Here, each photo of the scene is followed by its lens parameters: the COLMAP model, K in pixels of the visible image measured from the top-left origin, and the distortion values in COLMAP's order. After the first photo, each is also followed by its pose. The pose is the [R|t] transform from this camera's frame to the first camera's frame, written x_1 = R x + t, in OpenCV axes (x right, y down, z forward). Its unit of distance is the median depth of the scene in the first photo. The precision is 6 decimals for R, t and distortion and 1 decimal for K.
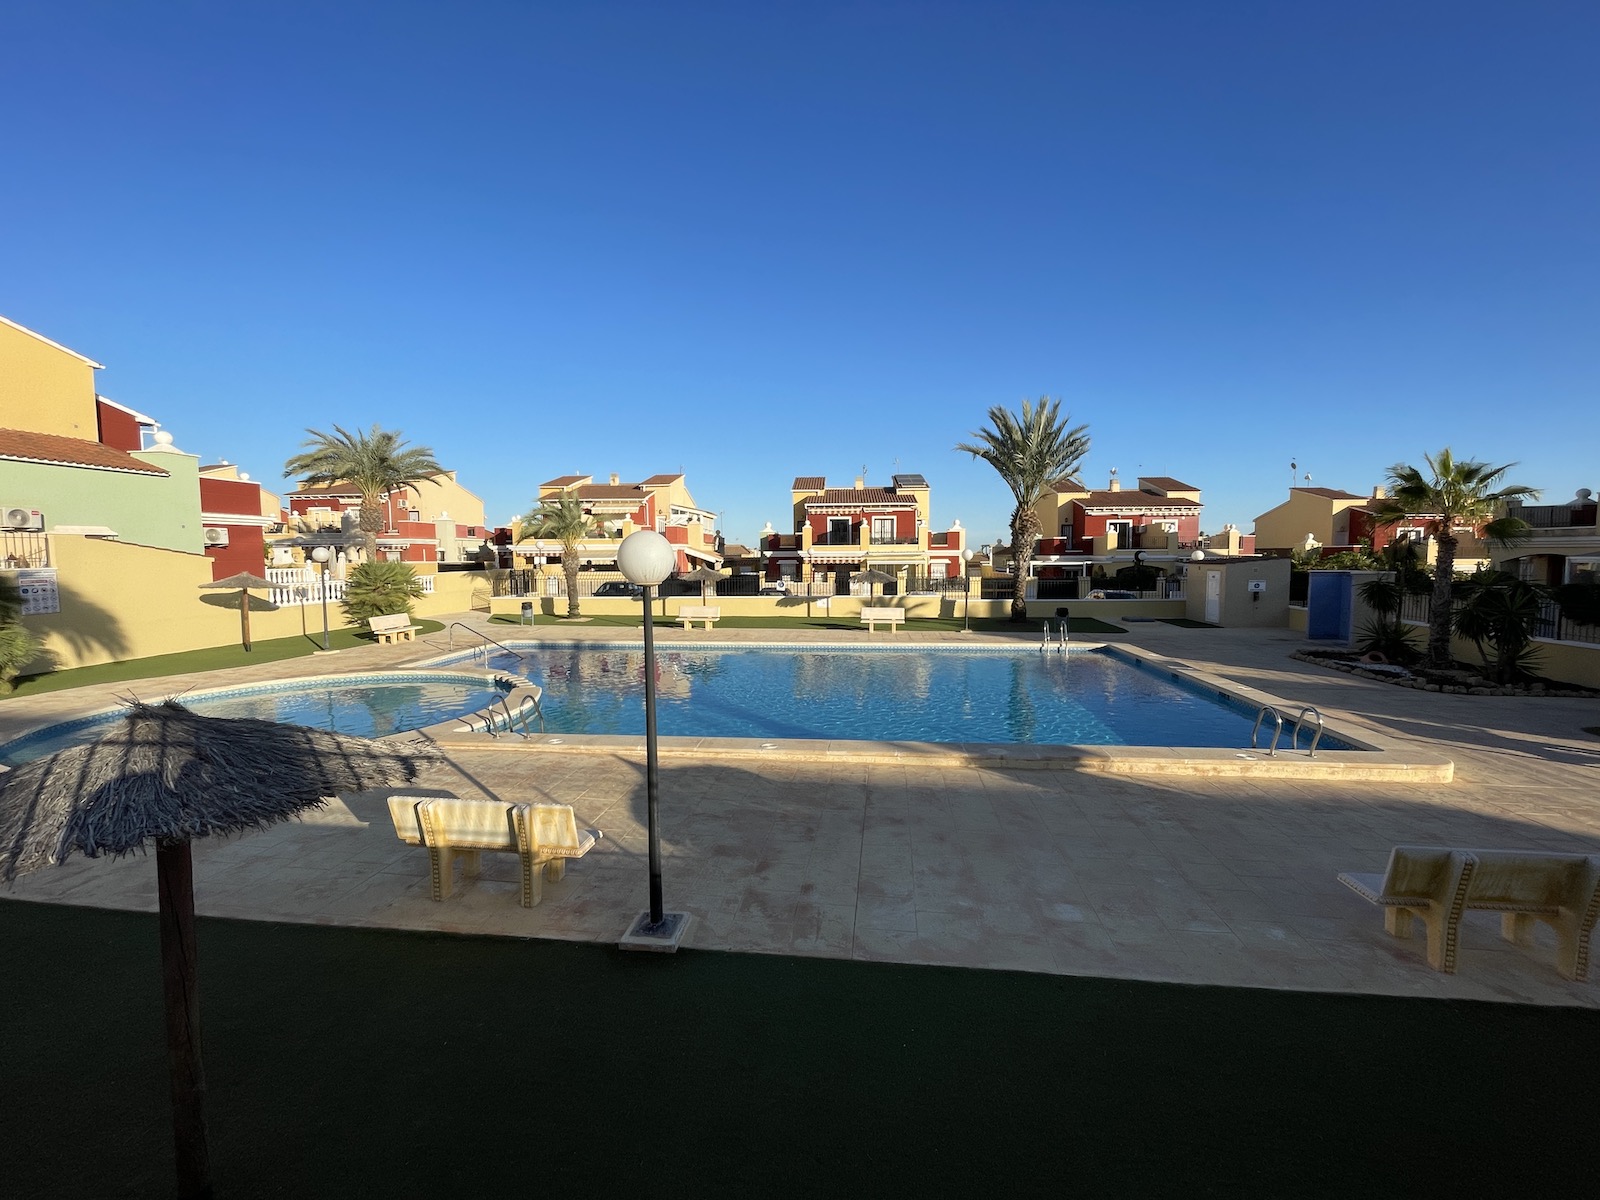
lens RADIAL K [[649.7, 0, 800.0], [0, 649.7, 600.0], [0, 0, 1]] dist [-0.001873, -0.000441]
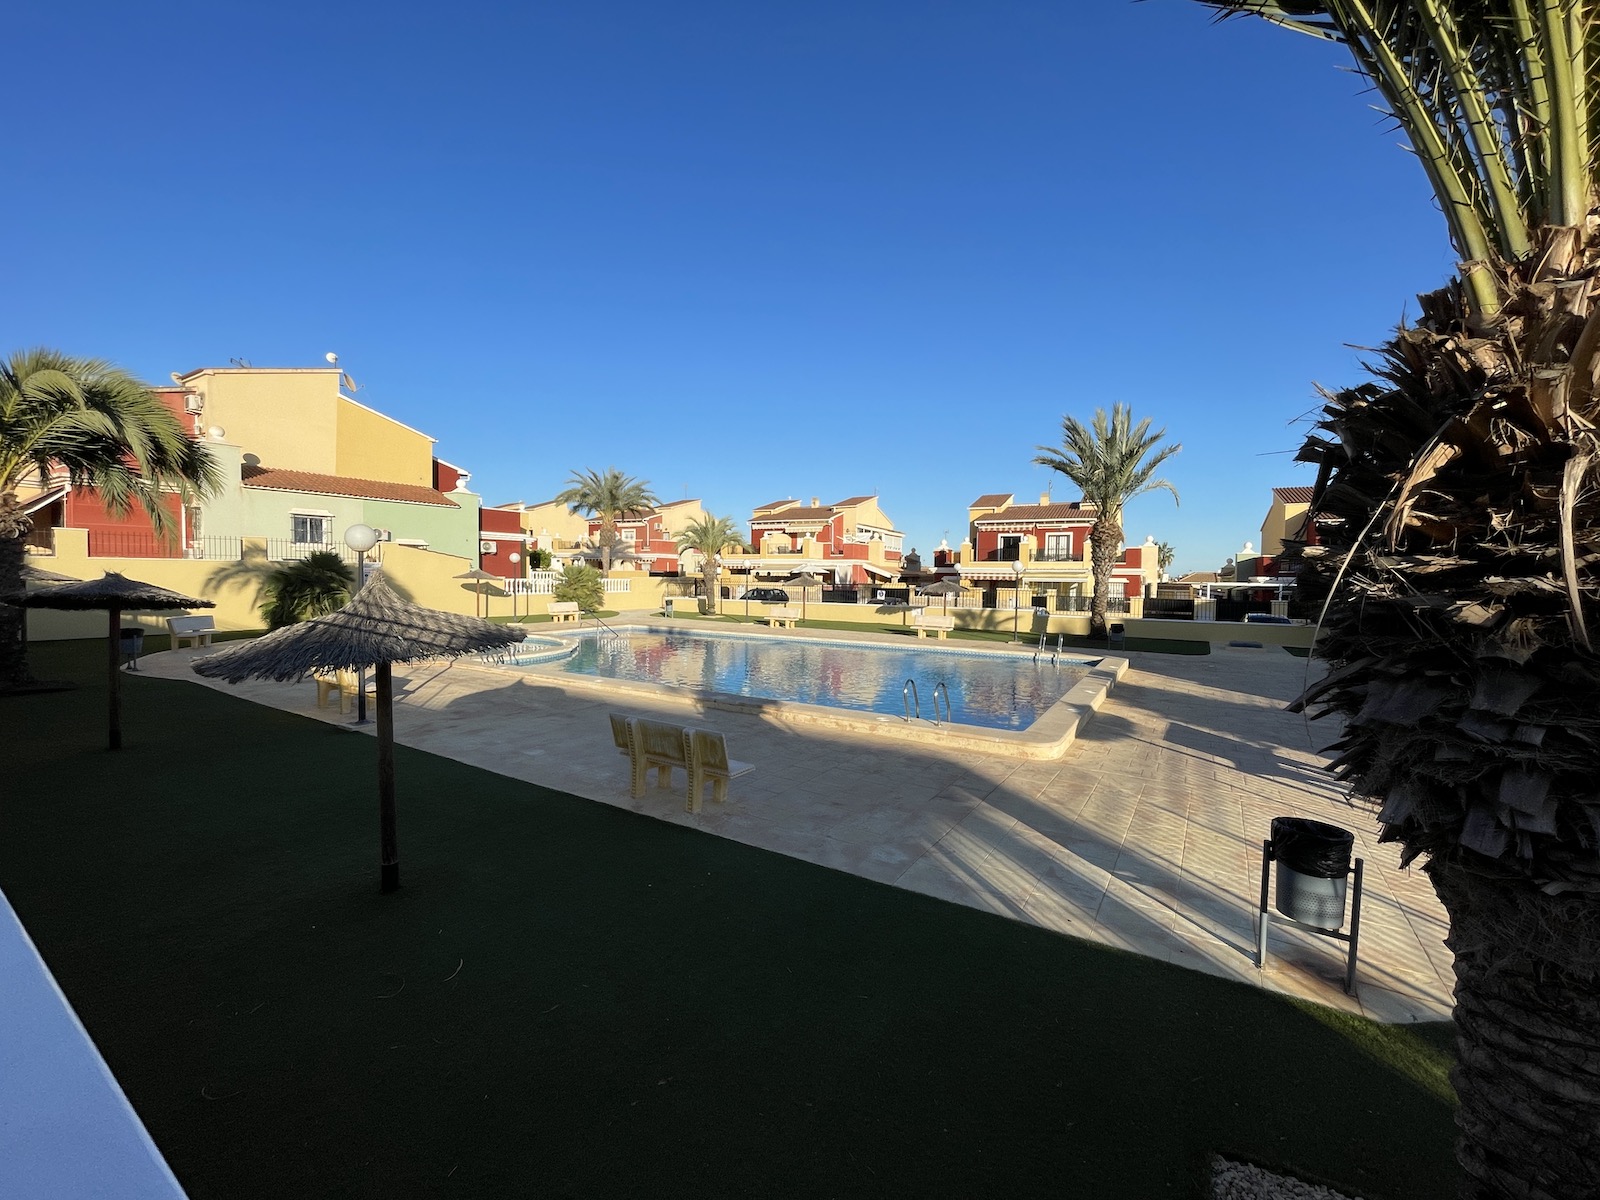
lens RADIAL K [[649.7, 0, 800.0], [0, 649.7, 600.0], [0, 0, 1]] dist [-0.001873, -0.000441]
pose [[0.904682, 0.034967, -0.424649, 0.201795], [-0.049231, 0.998530, -0.022660, 0.011505], [0.423233, 0.041406, 0.905074, -0.026934]]
